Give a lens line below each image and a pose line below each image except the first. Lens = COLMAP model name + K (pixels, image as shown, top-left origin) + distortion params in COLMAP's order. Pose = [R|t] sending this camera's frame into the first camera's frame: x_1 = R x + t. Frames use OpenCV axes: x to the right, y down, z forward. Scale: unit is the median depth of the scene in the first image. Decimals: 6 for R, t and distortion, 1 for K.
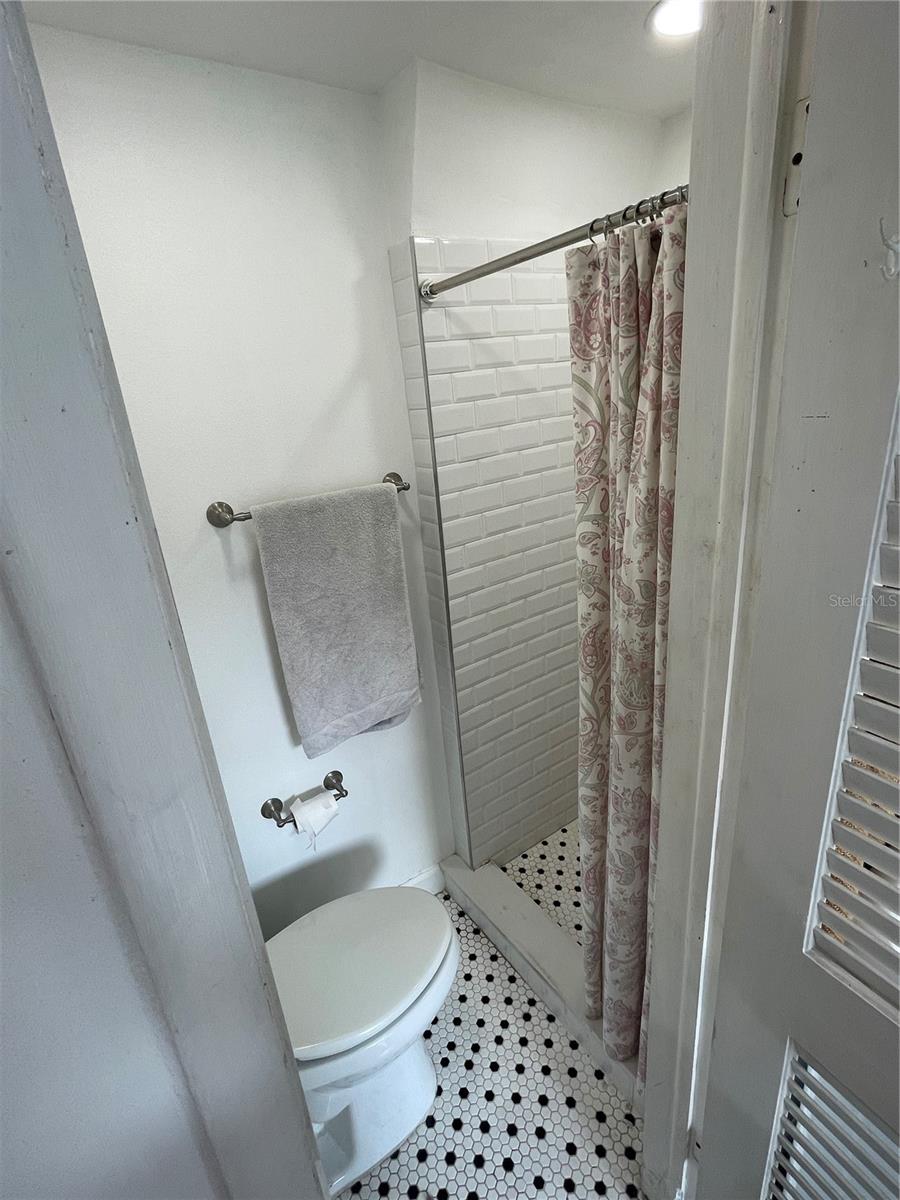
lens RADIAL K [[565.6, 0, 449.3], [0, 565.6, 597.8], [0, 0, 1]] dist [-0.001040, 0.001021]
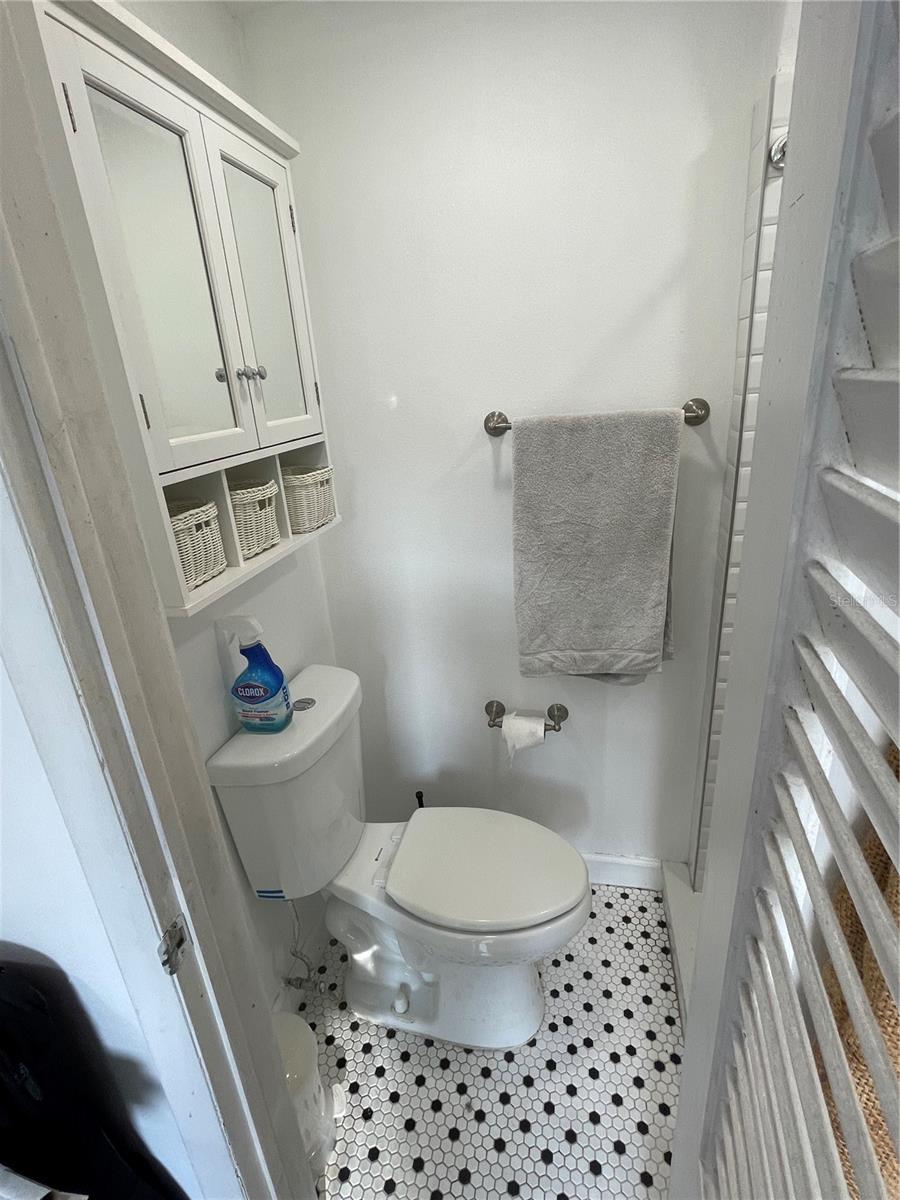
lens RADIAL K [[565.6, 0, 448.5], [0, 565.6, 597.2], [0, 0, 1]] dist [-0.001040, 0.001021]
pose [[0.688248, 0.290550, -0.664752, 0.295845], [-0.231023, 0.956374, 0.178823, -0.005293], [0.687708, 0.030498, 0.725346, 0.161043]]
